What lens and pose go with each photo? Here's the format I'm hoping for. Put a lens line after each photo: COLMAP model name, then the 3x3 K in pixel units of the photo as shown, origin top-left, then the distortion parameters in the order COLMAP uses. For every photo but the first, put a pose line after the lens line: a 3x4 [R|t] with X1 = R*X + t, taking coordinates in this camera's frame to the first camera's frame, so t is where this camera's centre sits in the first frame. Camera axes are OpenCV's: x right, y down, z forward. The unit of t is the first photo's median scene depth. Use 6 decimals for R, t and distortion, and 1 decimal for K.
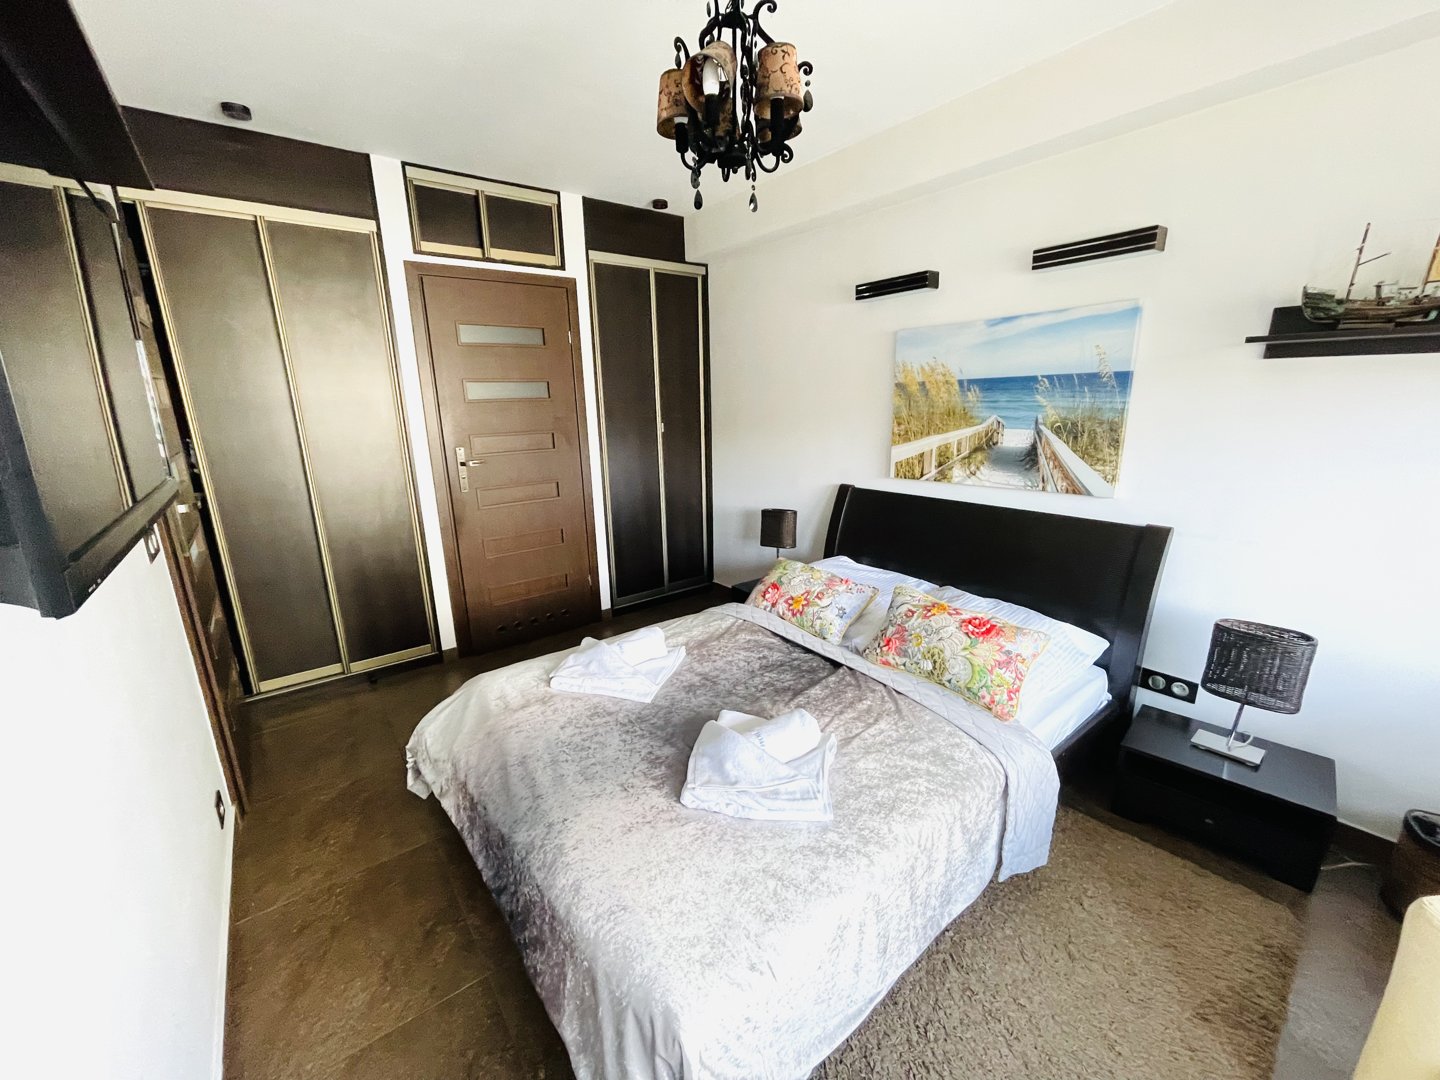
lens RADIAL K [[577.7, 0, 722.1], [0, 577.7, 547.2], [0, 0, 1]] dist [-0.003622, 0.000173]
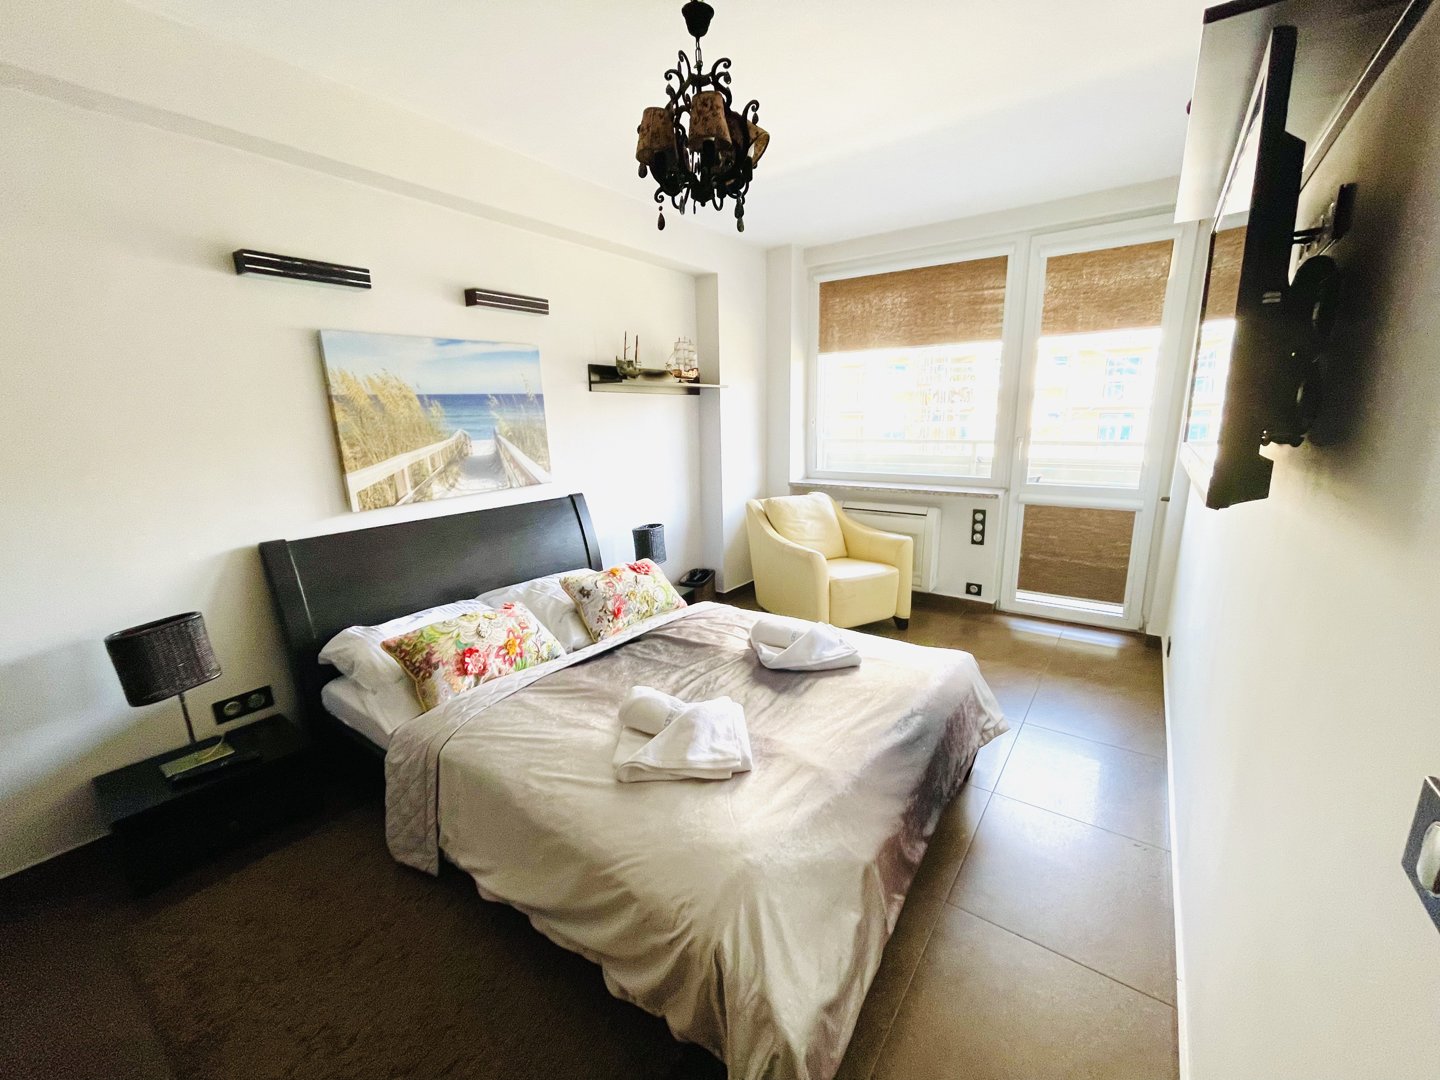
lens RADIAL K [[577.7, 0, 724.3], [0, 577.7, 541.0], [0, 0, 1]] dist [-0.003622, 0.000173]
pose [[-0.276675, -0.185116, 0.942965, -0.706264], [0.268126, 0.927429, 0.260737, -0.179772], [-0.922800, 0.324973, -0.206961, 0.820186]]
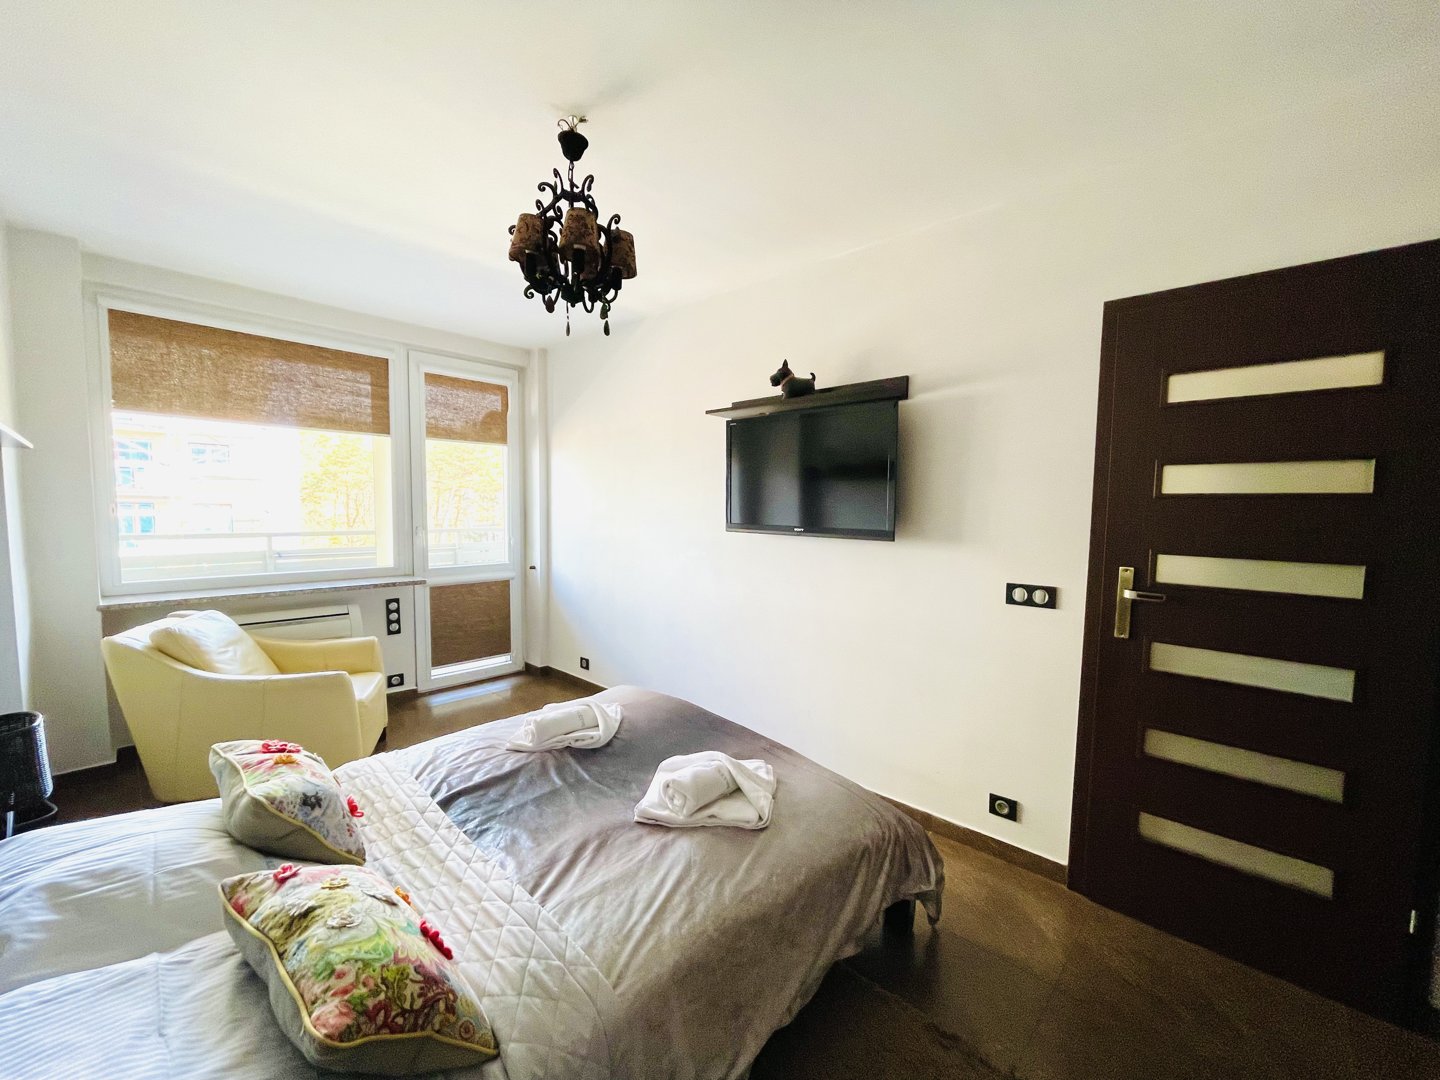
lens RADIAL K [[577.7, 0, 716.6], [0, 577.7, 539.3], [0, 0, 1]] dist [-0.003622, 0.000173]
pose [[-0.989987, 0.009914, -0.140809, -0.047684], [-0.035197, 0.948686, 0.314254, -0.337472], [0.136699, 0.316063, -0.938838, 1.361707]]
